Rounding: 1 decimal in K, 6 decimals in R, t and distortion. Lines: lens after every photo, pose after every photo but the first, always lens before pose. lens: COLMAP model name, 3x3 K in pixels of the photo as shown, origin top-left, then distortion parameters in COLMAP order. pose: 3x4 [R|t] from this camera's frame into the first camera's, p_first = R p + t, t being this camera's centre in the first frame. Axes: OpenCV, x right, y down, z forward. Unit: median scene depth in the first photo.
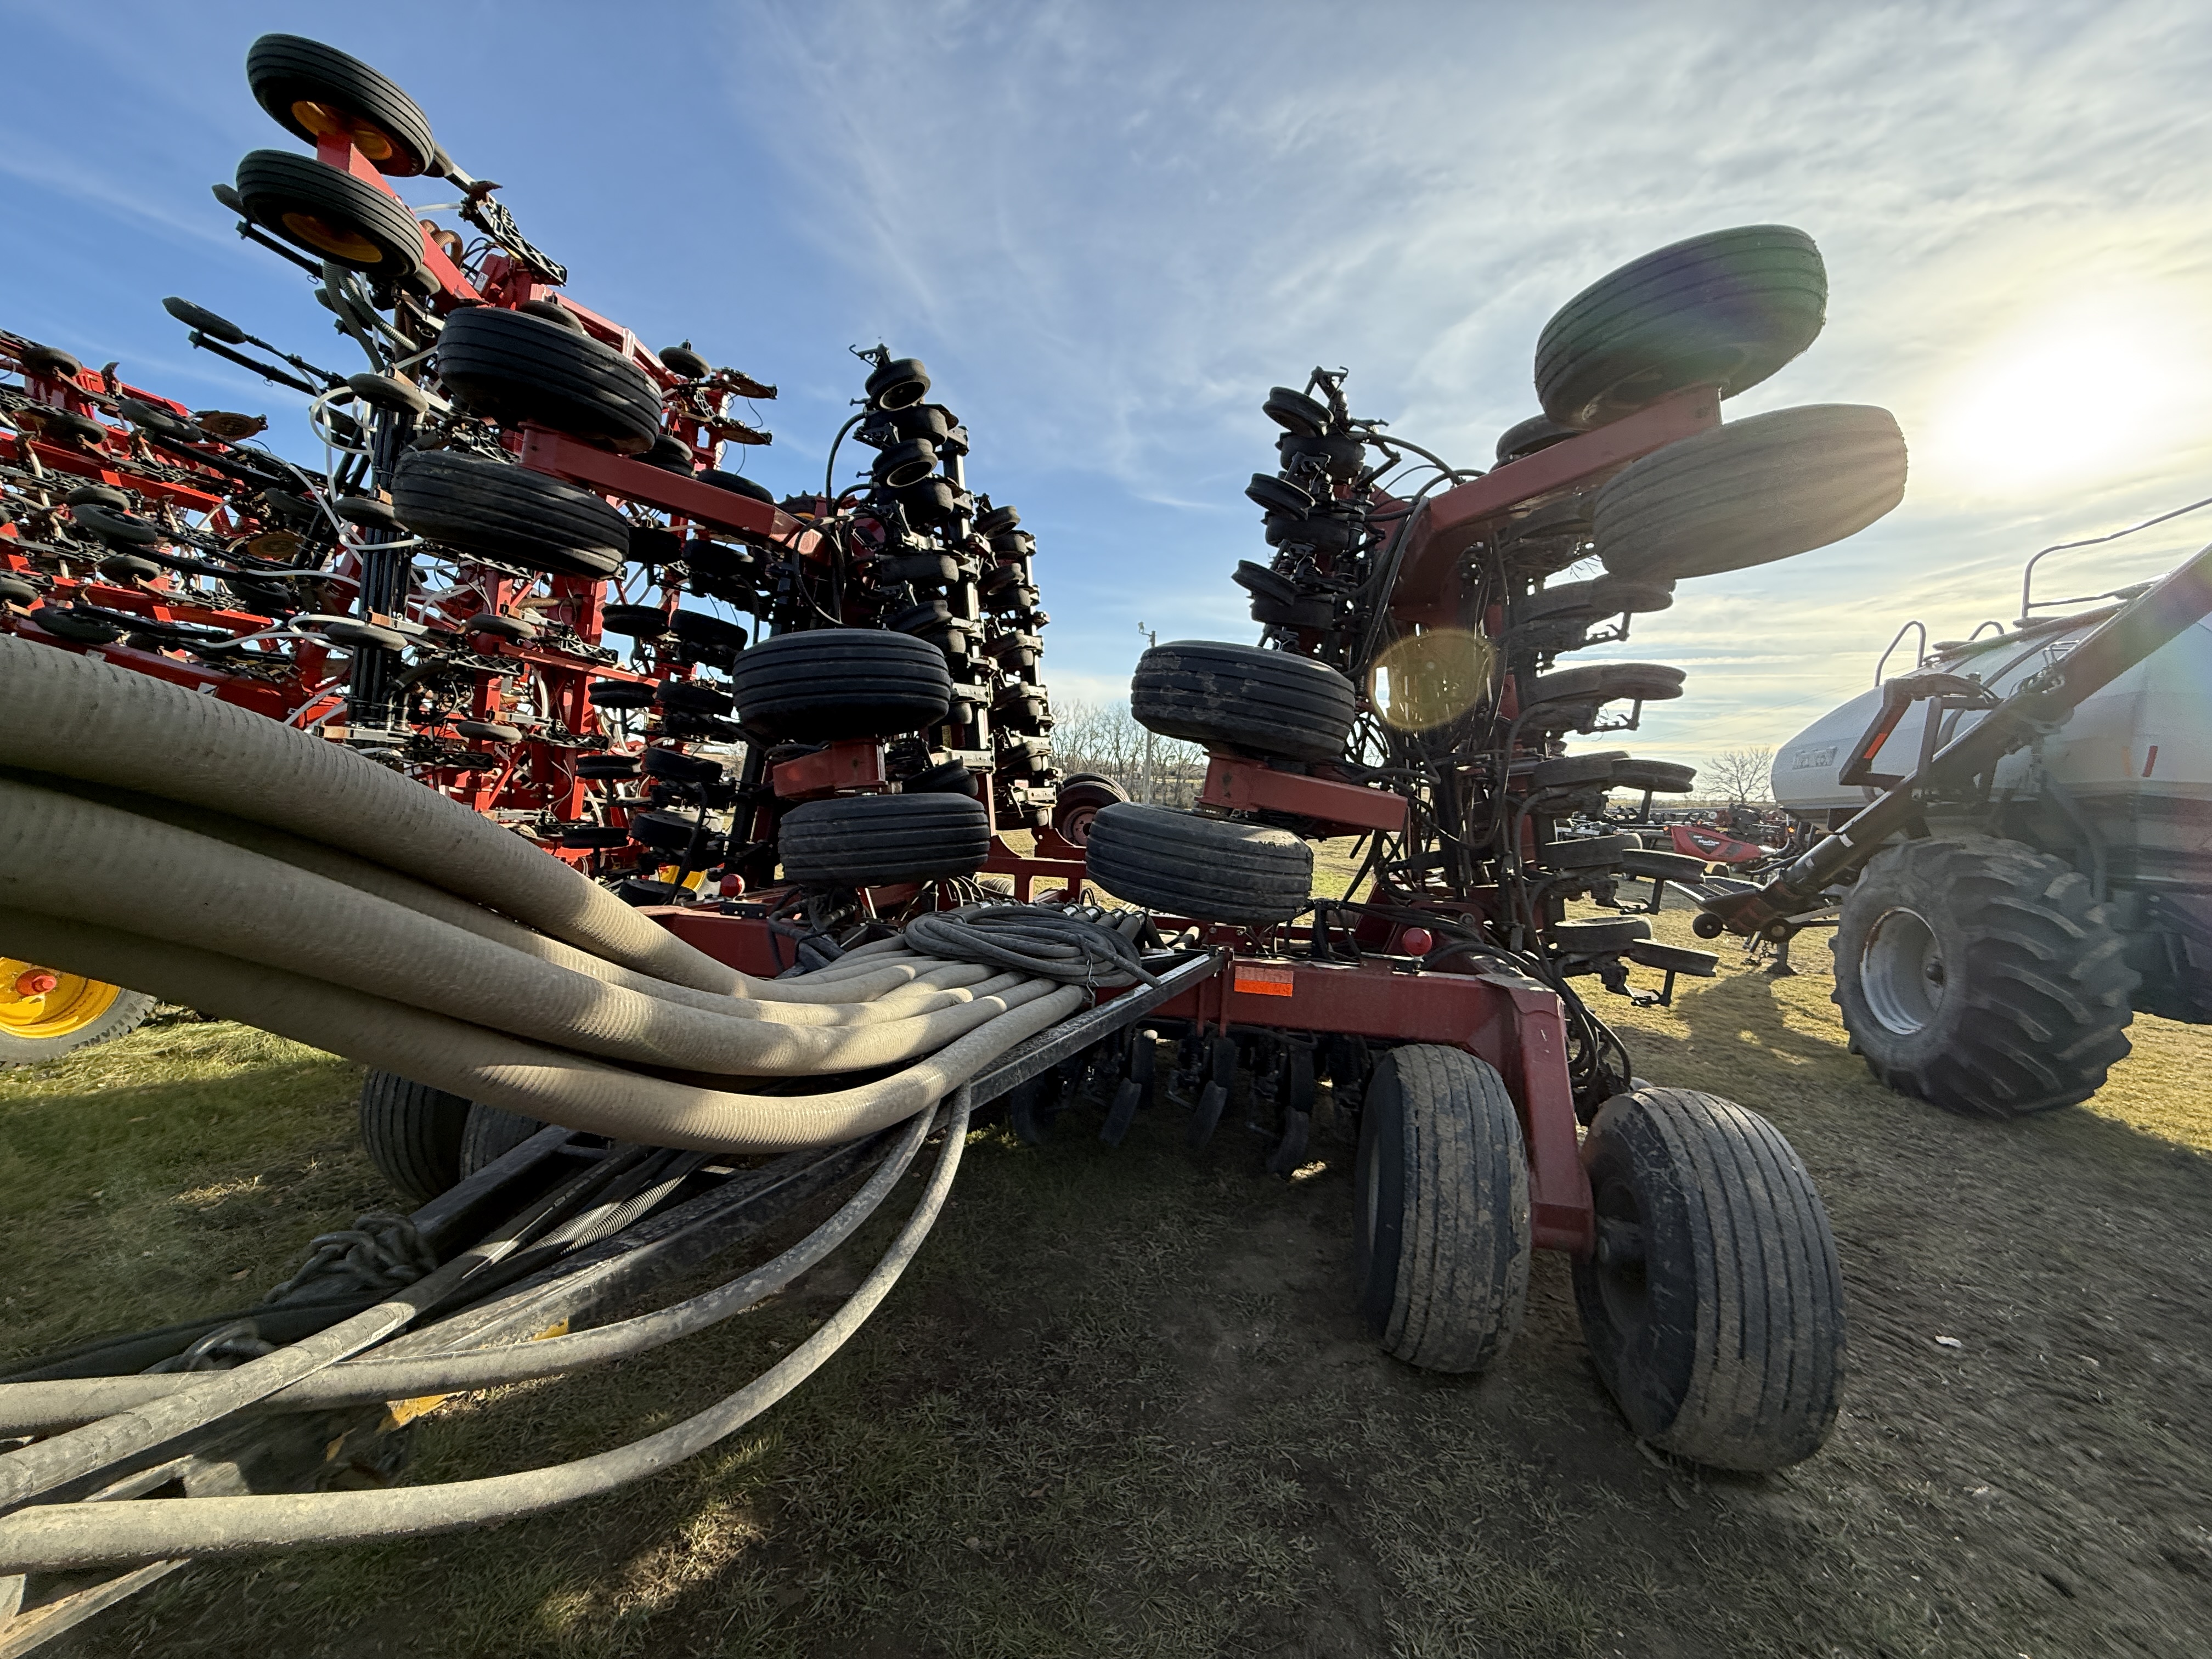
lens RADIAL K [[887.3, 0, 1107.9], [0, 887.3, 820.8], [0, 0, 1]] dist [-0.000750, -0.000557]
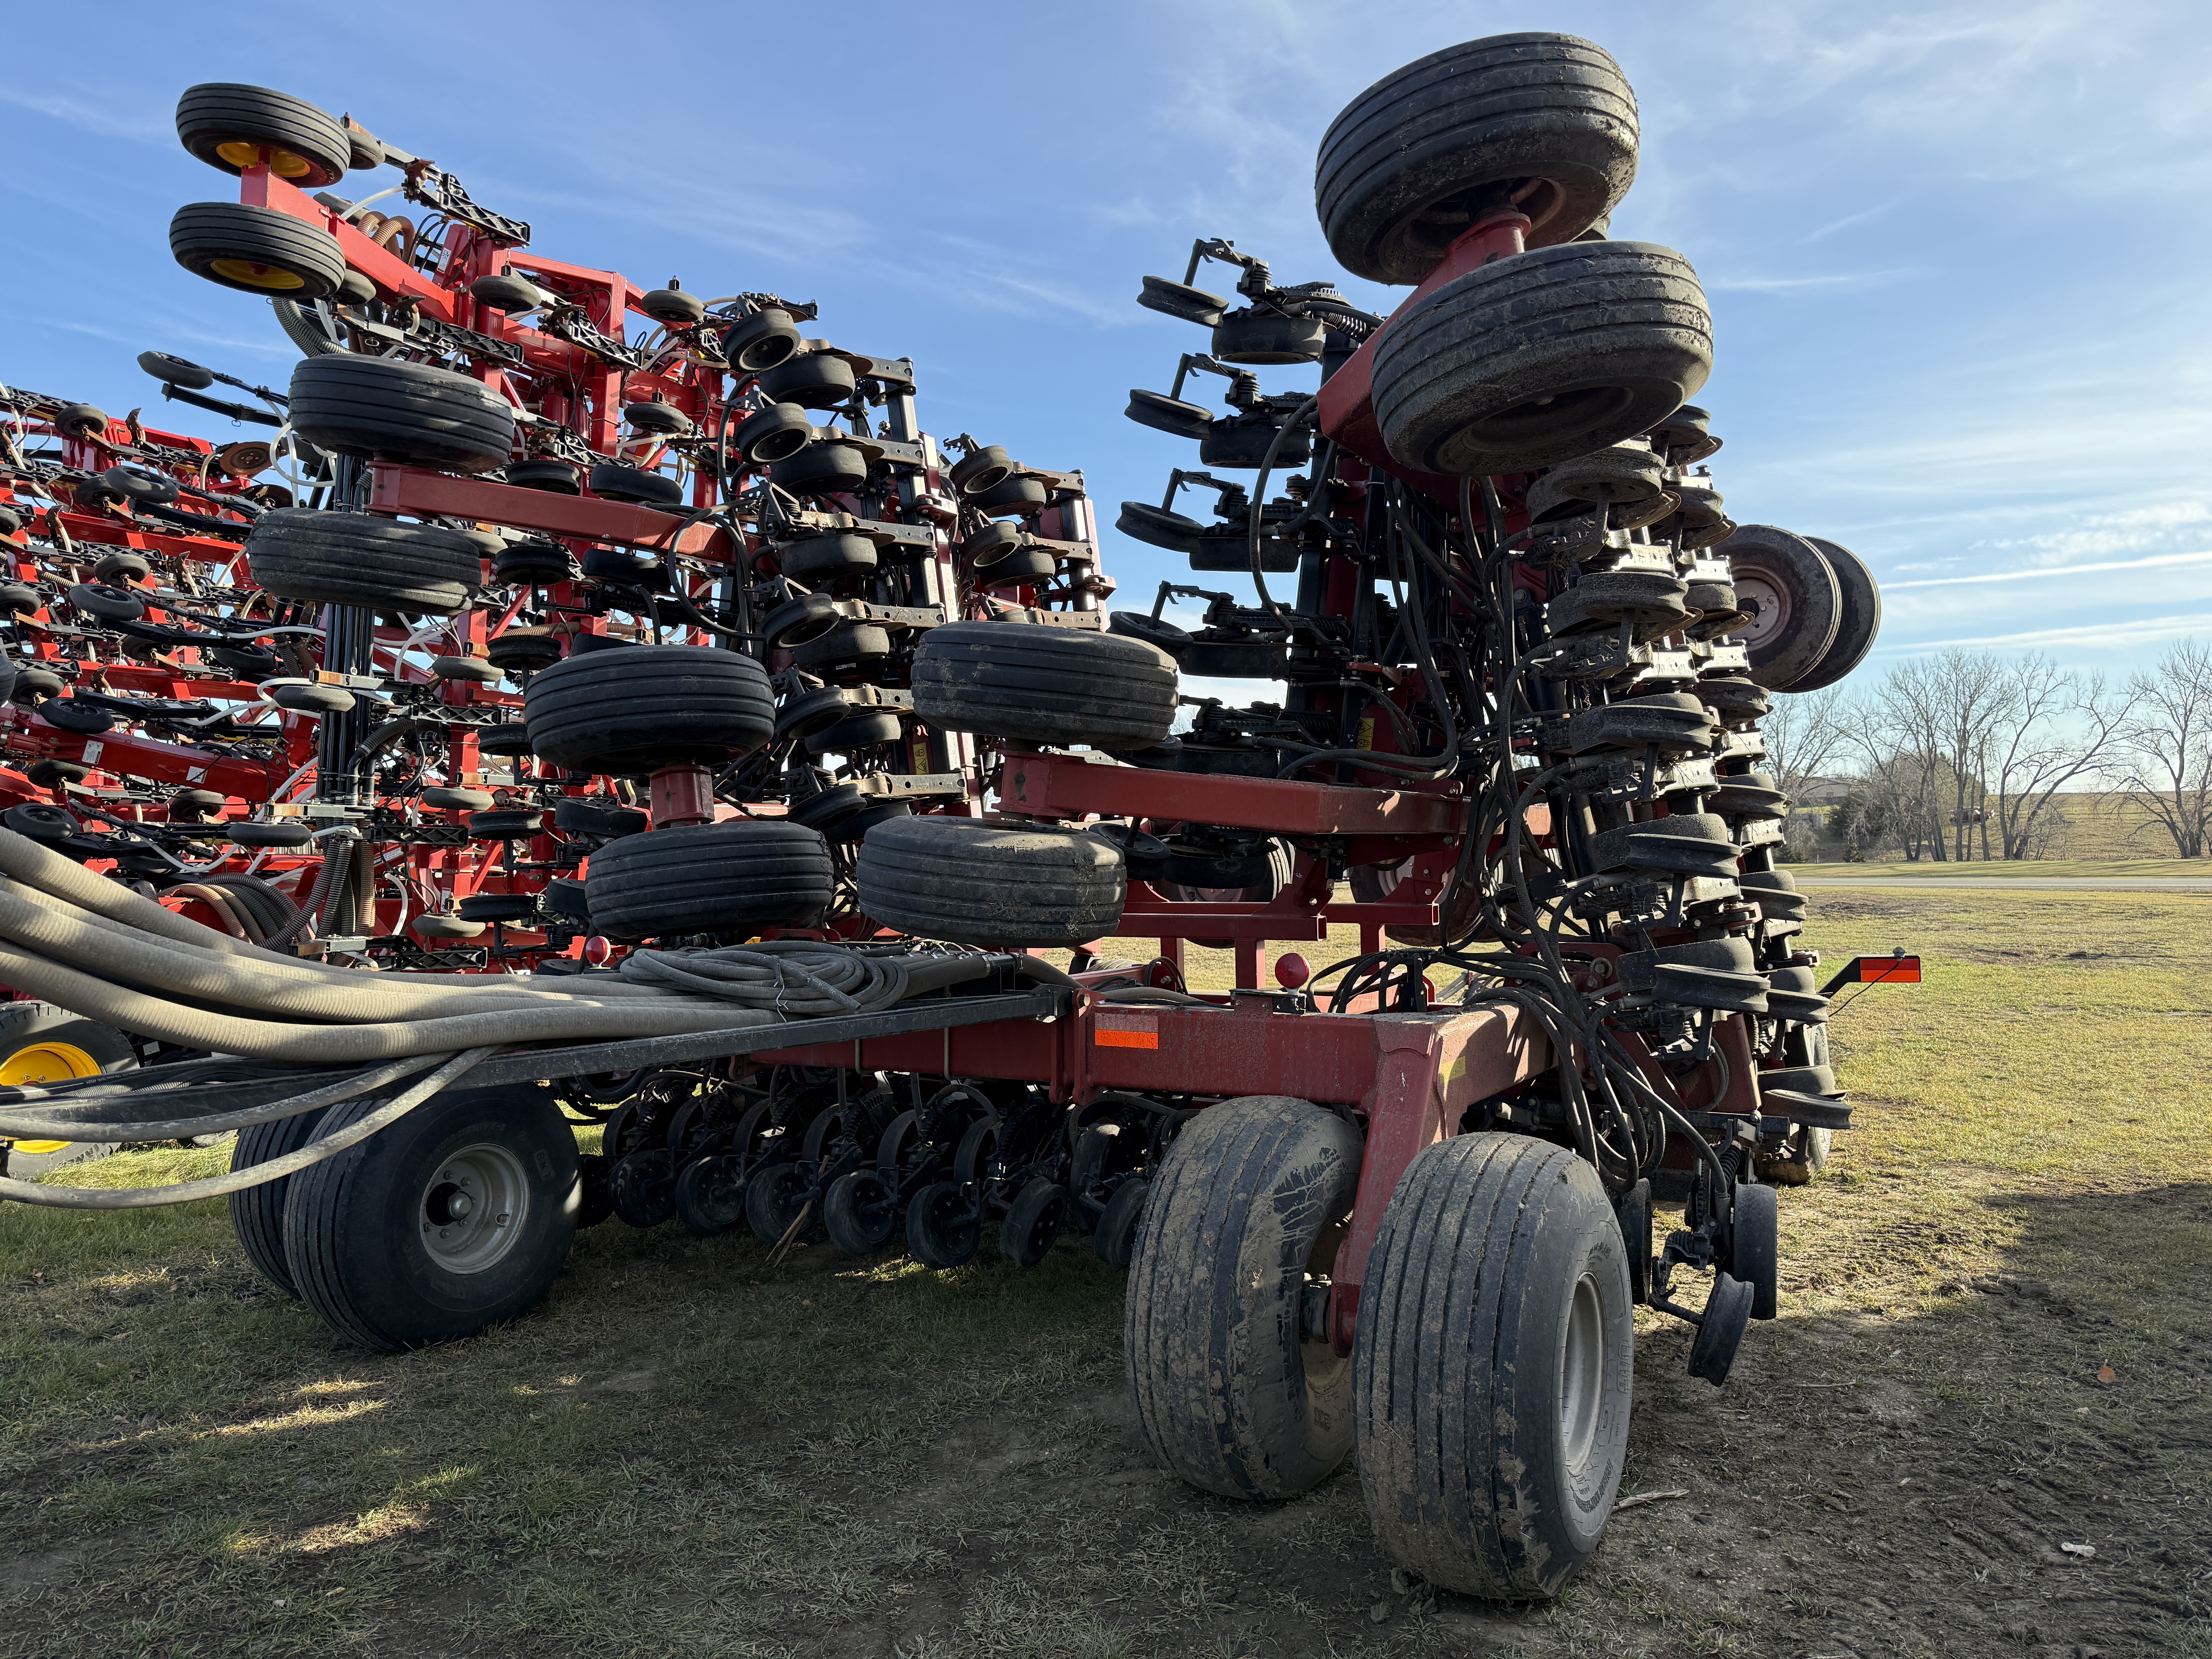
lens RADIAL K [[1555.7, 0, 1104.6], [0, 1555.7, 817.4], [0, 0, 1]] dist [0.080038, -0.095428]
pose [[0.942432, -0.069976, -0.326993, 0.358970], [0.050574, 0.996438, -0.067476, 0.048203], [0.330550, 0.047054, 0.942615, -0.183304]]
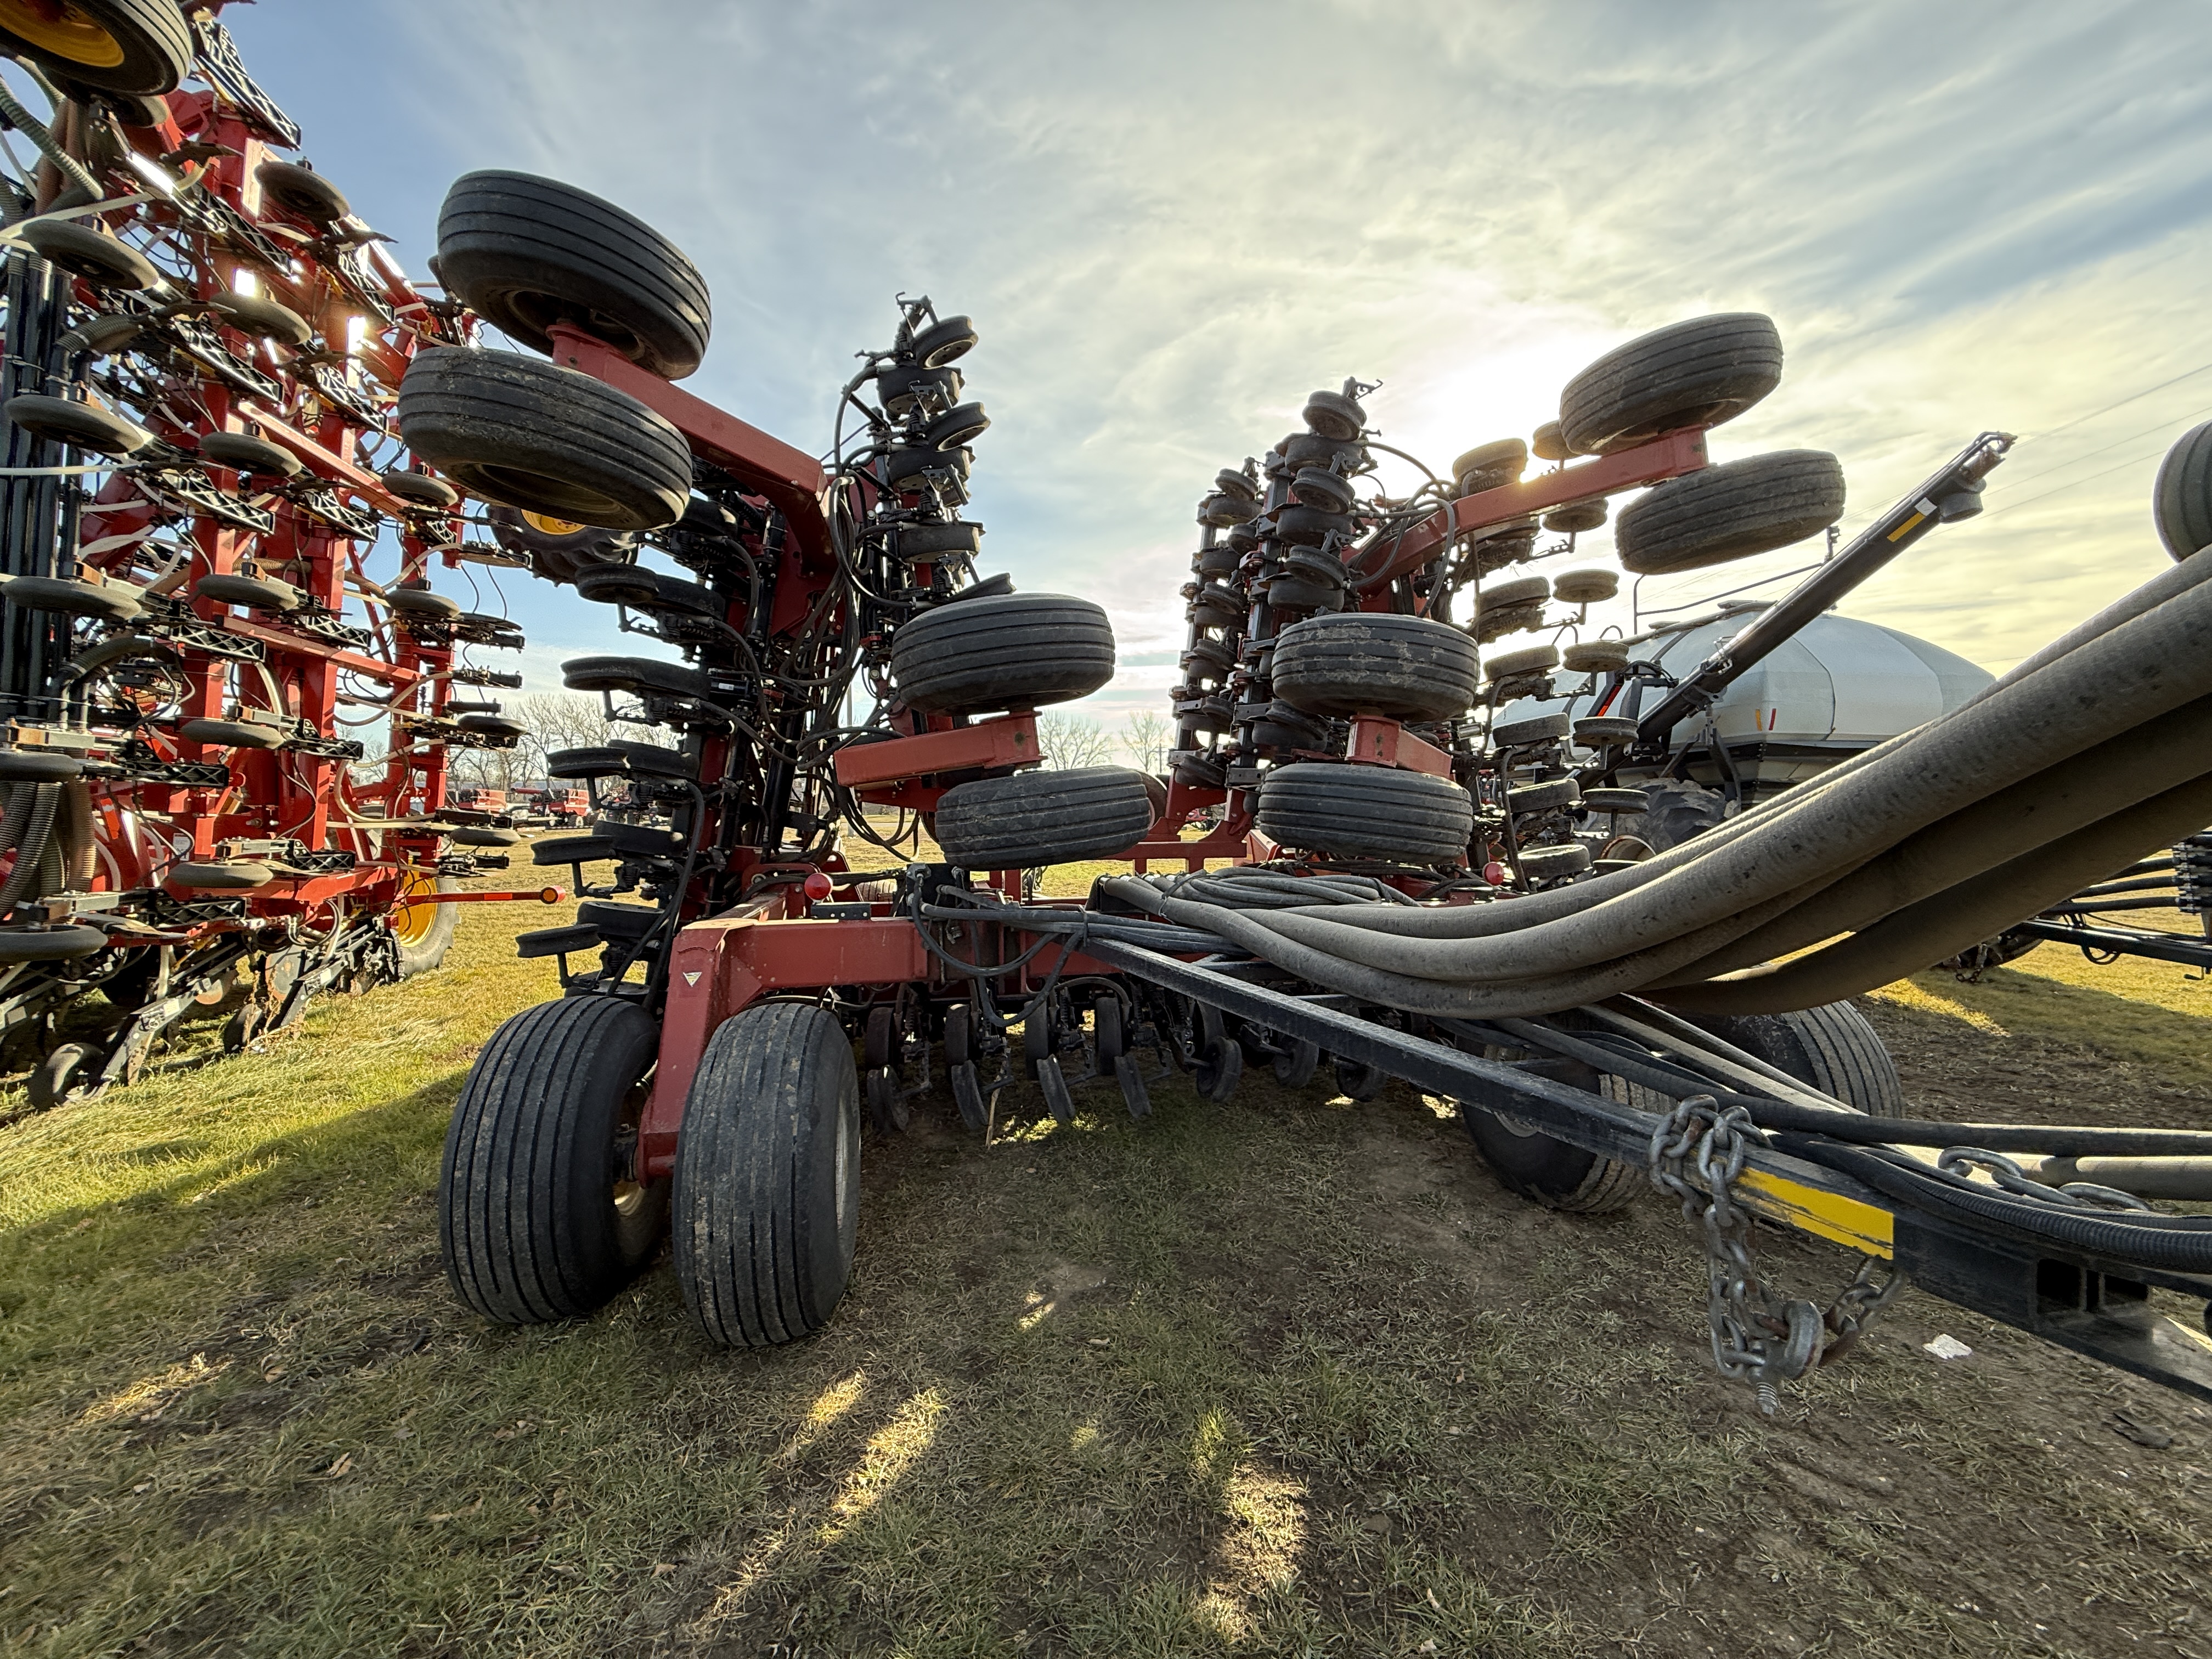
lens RADIAL K [[877.4, 0, 1106.0], [0, 877.4, 829.5], [0, 0, 1]] dist [0.041540, -0.029308]
pose [[0.925045, -0.066875, 0.373924, -0.320725], [0.064561, 0.997738, 0.018727, 0.012146], [-0.374331, 0.006818, 0.927270, 0.053553]]
